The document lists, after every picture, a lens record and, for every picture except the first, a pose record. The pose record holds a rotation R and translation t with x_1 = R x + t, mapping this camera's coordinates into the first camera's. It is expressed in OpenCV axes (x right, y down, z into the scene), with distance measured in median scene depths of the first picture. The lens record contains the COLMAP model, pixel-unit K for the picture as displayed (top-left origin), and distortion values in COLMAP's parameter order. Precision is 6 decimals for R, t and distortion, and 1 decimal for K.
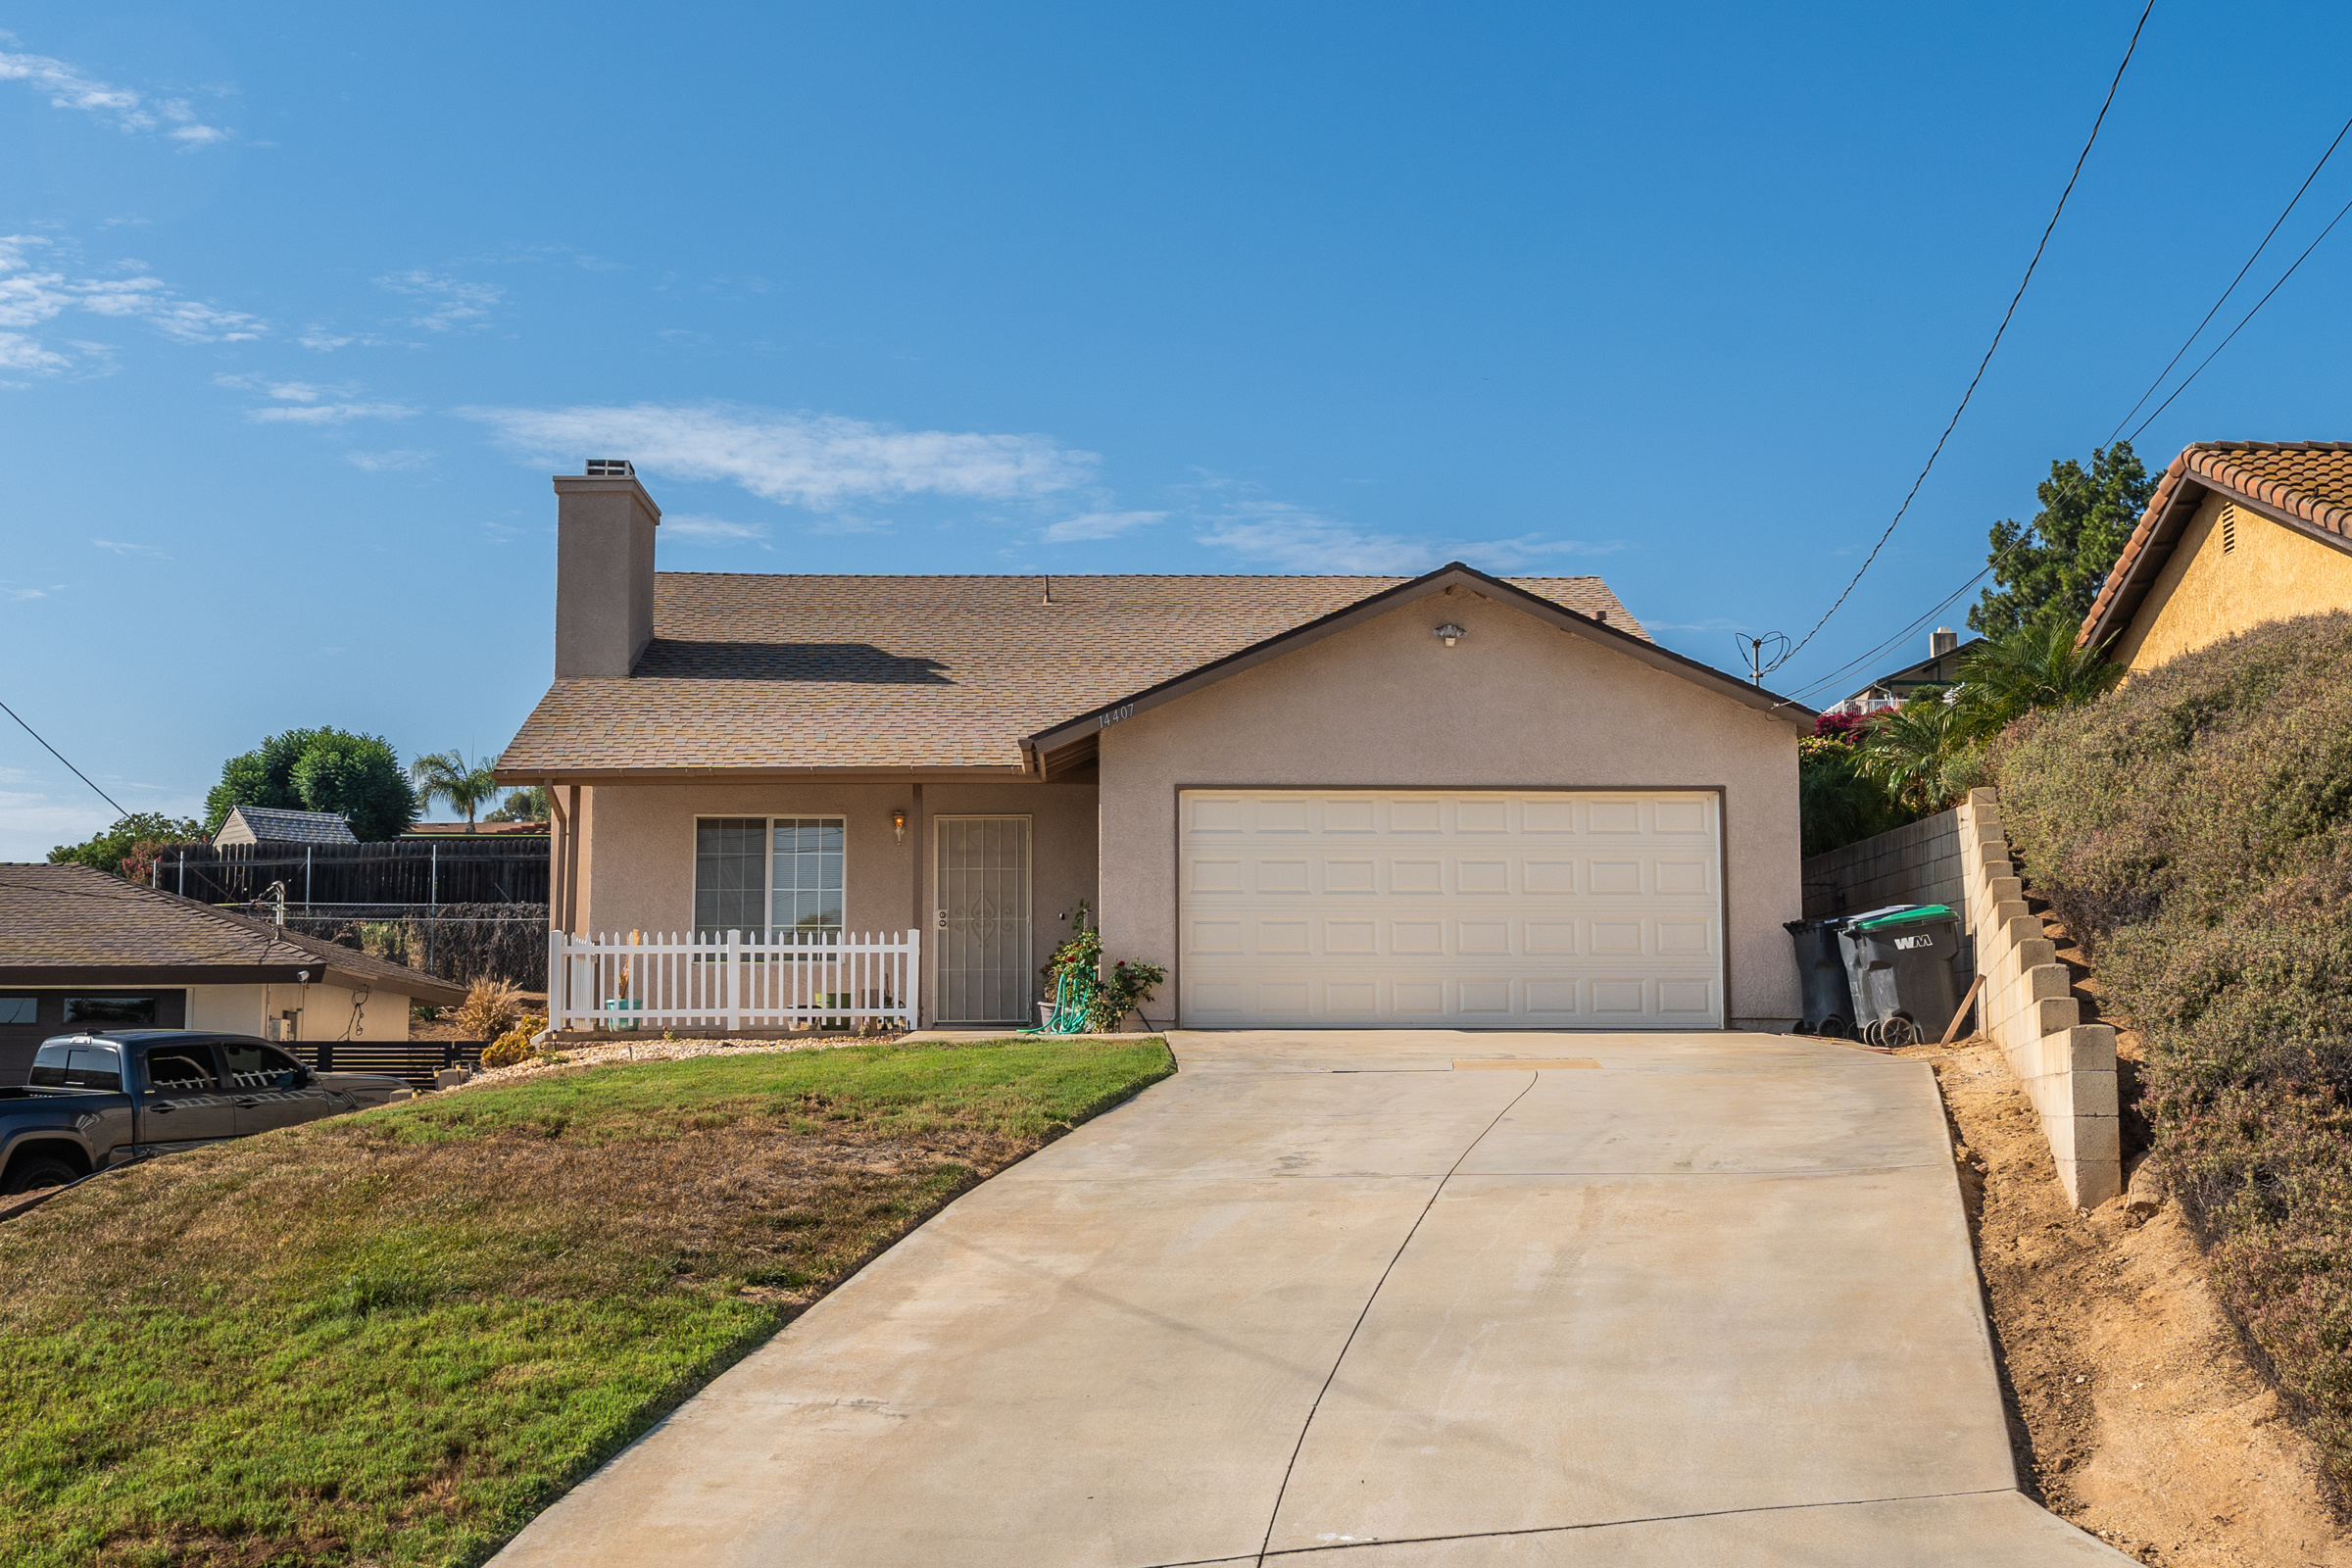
lens RADIAL K [[2864.3, 0, 1176.0], [0, 2864.3, 784.0], [0, 0, 1]] dist [0.001778, -0.000039]
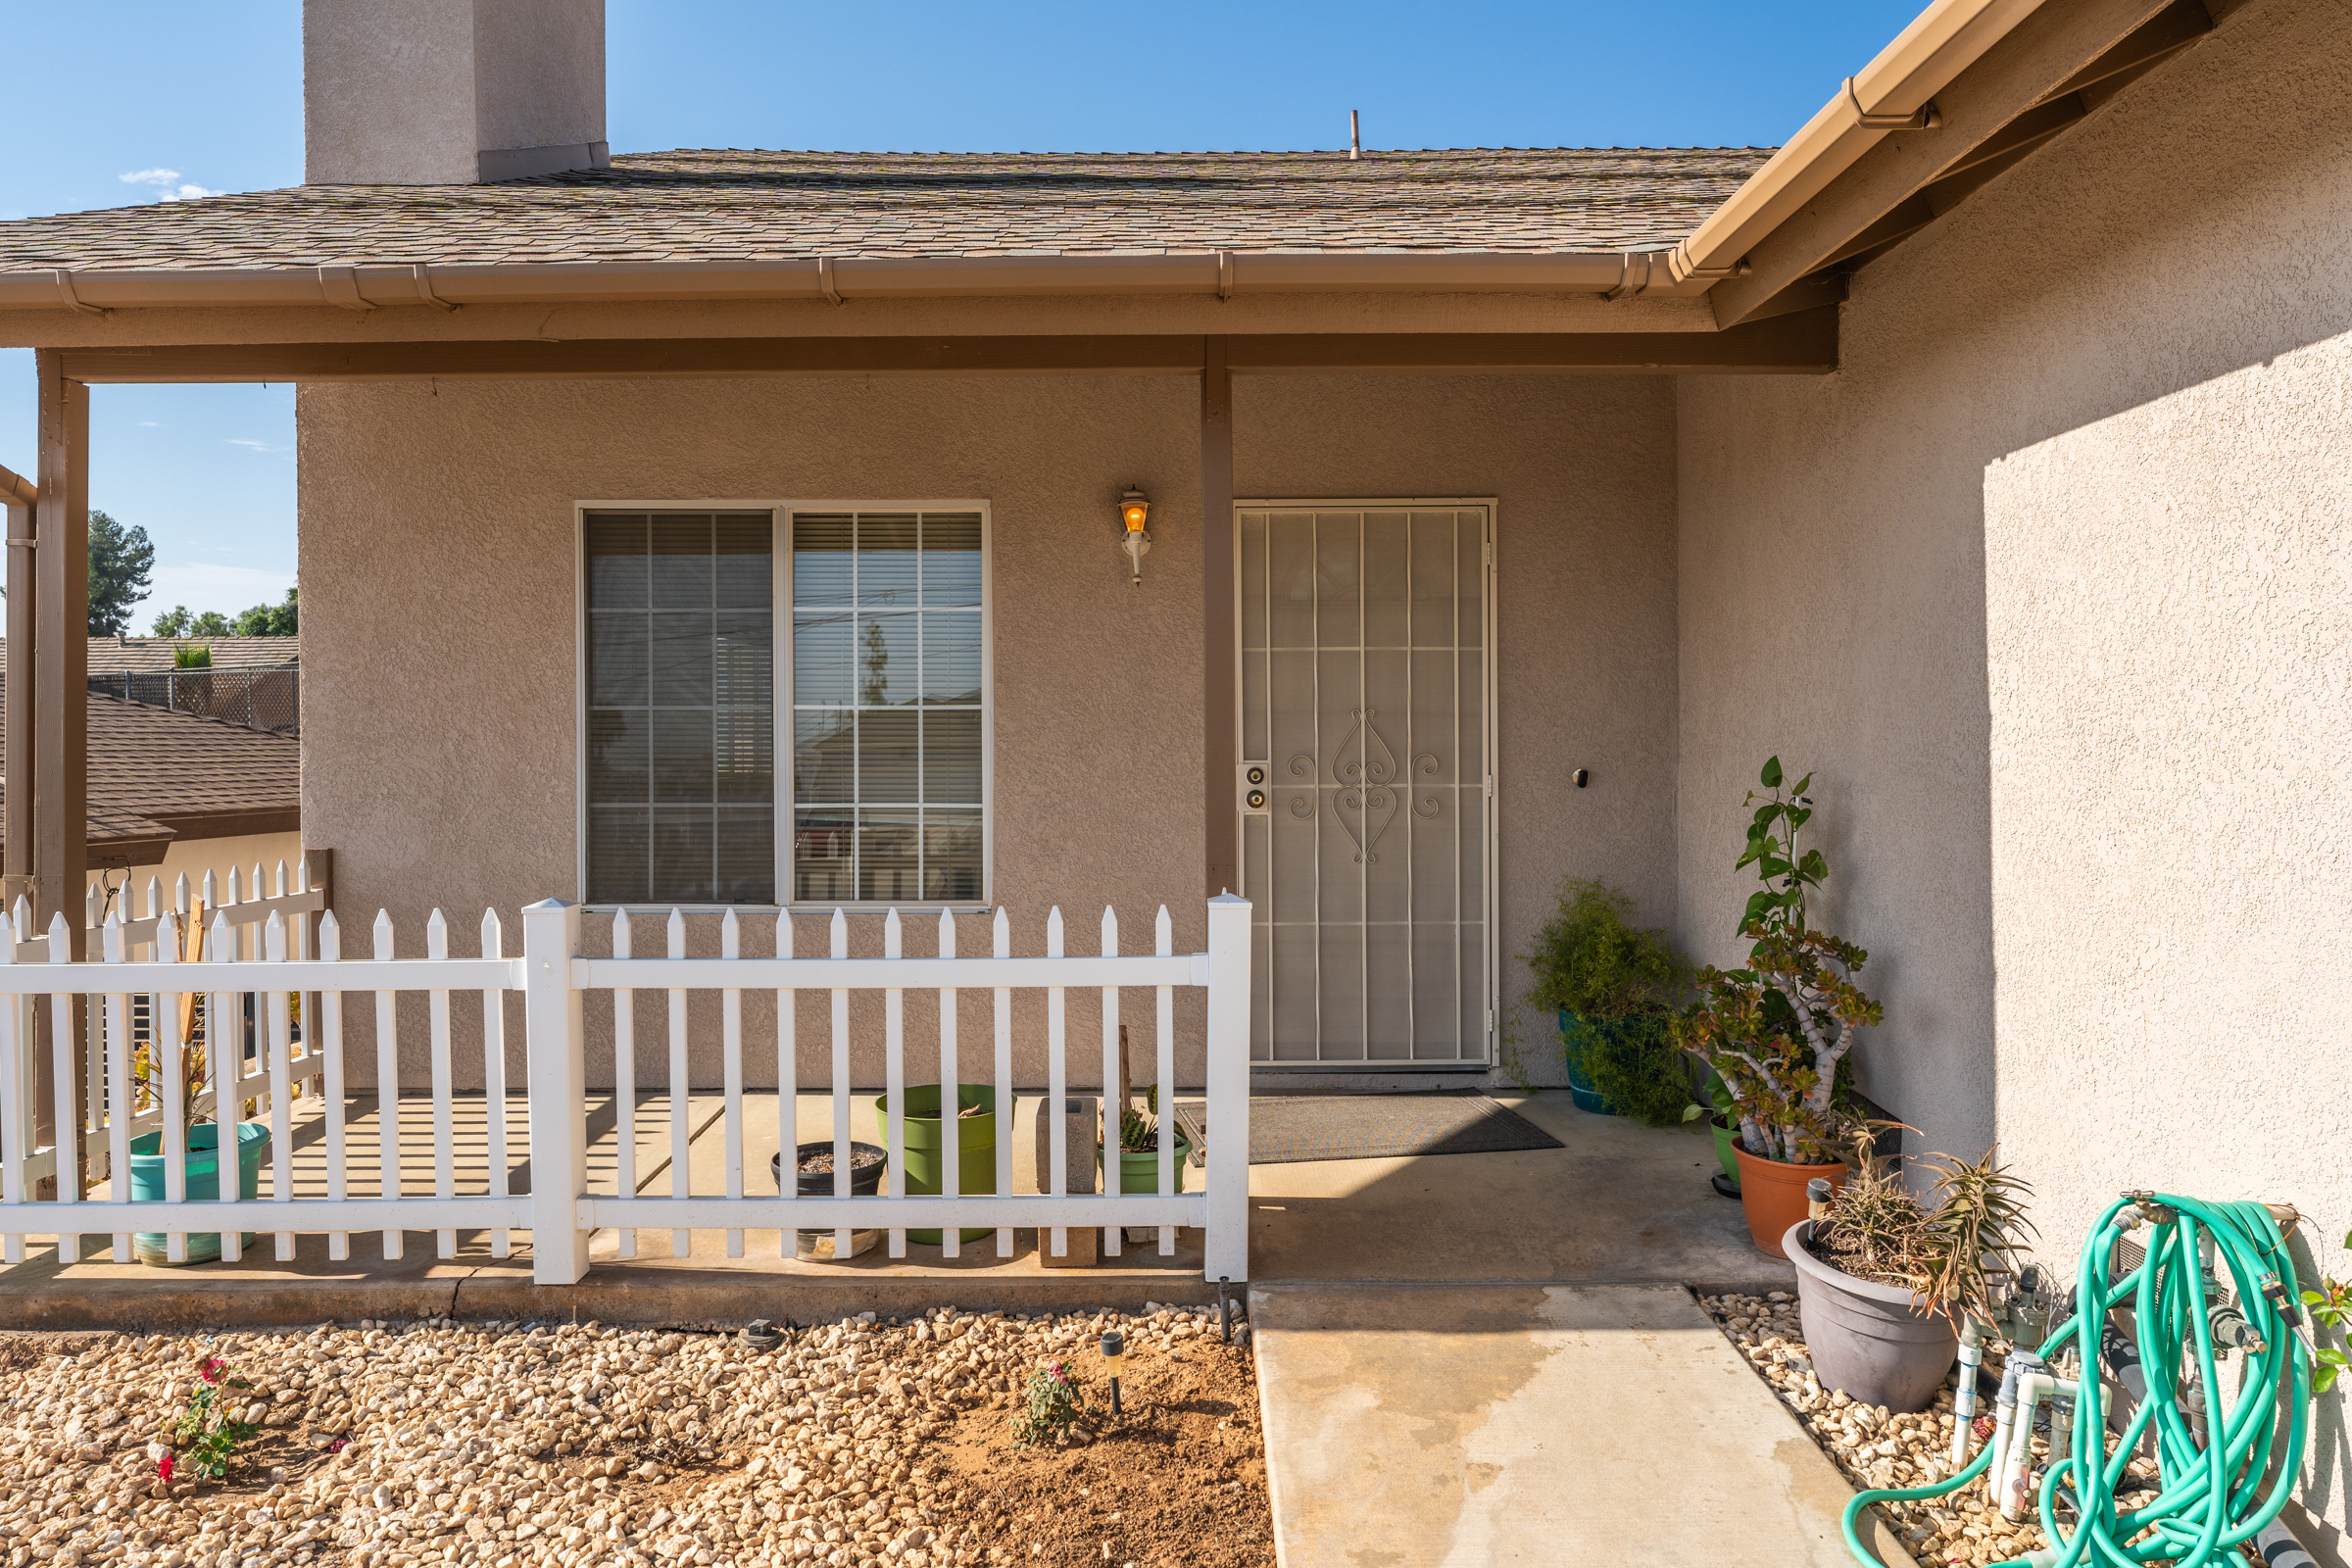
lens RADIAL K [[1567.4, 0, 1176.0], [0, 1567.4, 784.0], [0, 0, 1]] dist [-0.001524, -0.000014]
pose [[0.999662, -0.000761, -0.026004, -0.092278], [0.004380, 0.990228, 0.139390, 0.020097], [0.025644, -0.139457, 0.989896, 0.854268]]
